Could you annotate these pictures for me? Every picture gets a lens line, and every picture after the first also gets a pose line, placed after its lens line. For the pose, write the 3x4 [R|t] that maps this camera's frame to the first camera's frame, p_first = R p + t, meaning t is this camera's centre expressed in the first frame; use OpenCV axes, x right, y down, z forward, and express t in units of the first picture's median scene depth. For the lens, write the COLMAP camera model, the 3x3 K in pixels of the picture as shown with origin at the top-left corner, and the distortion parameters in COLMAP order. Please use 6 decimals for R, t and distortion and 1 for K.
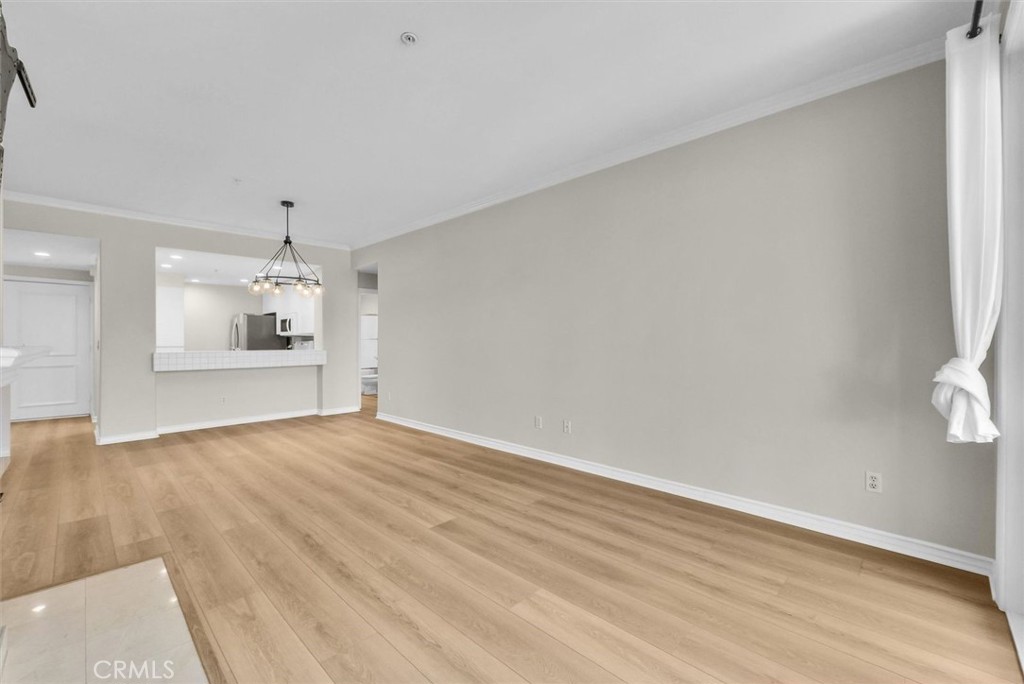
lens RADIAL K [[423.0, 0, 514.9], [0, 423.0, 339.0], [0, 0, 1]] dist [-0.001849, -0.000742]
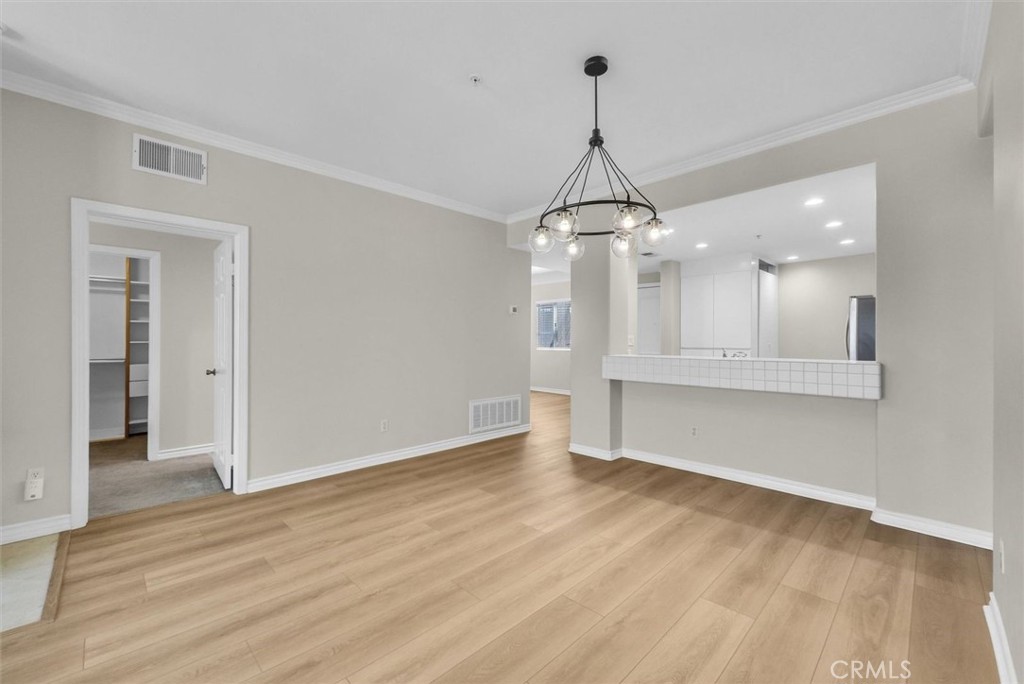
lens RADIAL K [[423.0, 0, 511.4], [0, 423.0, 339.7], [0, 0, 1]] dist [-0.001849, -0.000742]
pose [[-0.014979, 0.002367, -0.999885, -0.058489], [-0.000019, 0.999997, 0.002368, 0.002137], [0.999888, 0.000055, -0.014979, 1.318241]]
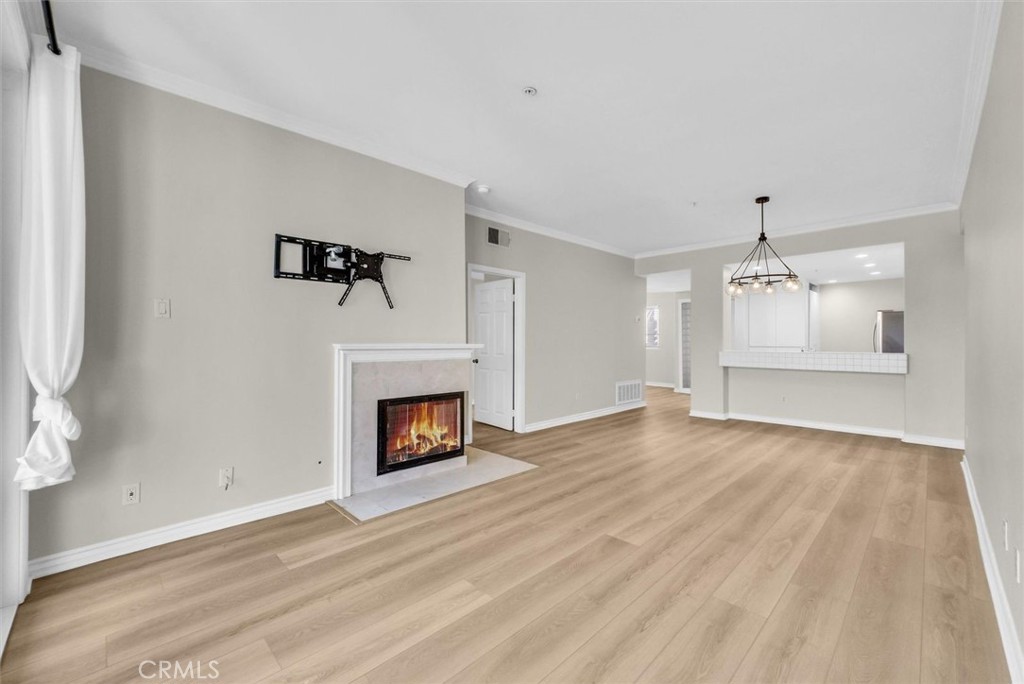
lens RADIAL K [[423.0, 0, 510.6], [0, 423.0, 337.9], [0, 0, 1]] dist [-0.001849, -0.000742]
pose [[-0.015457, -0.002063, -0.999878, 0.627440], [-0.000917, 0.999997, -0.002049, -0.002812], [0.999880, 0.000885, -0.015459, 0.640766]]
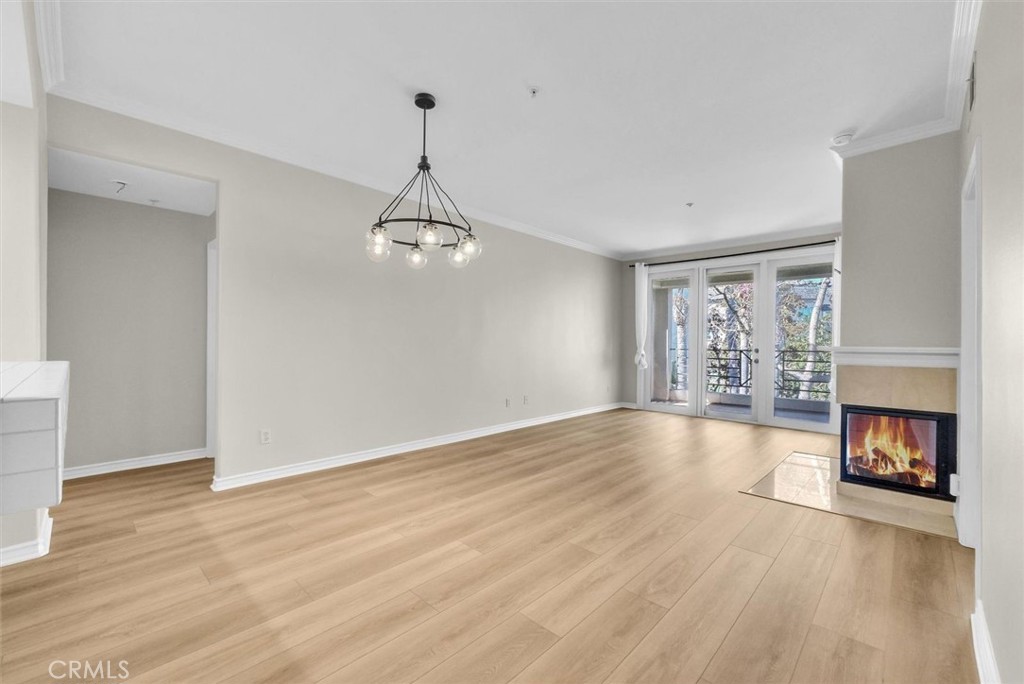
lens RADIAL K [[423.0, 0, 505.7], [0, 423.0, 344.3], [0, 0, 1]] dist [-0.001849, -0.000742]
pose [[-0.008509, 0.000687, 0.999964, -1.604931], [-0.010190, 0.999948, -0.000773, 0.018657], [-0.999912, -0.010196, -0.008502, 1.295324]]
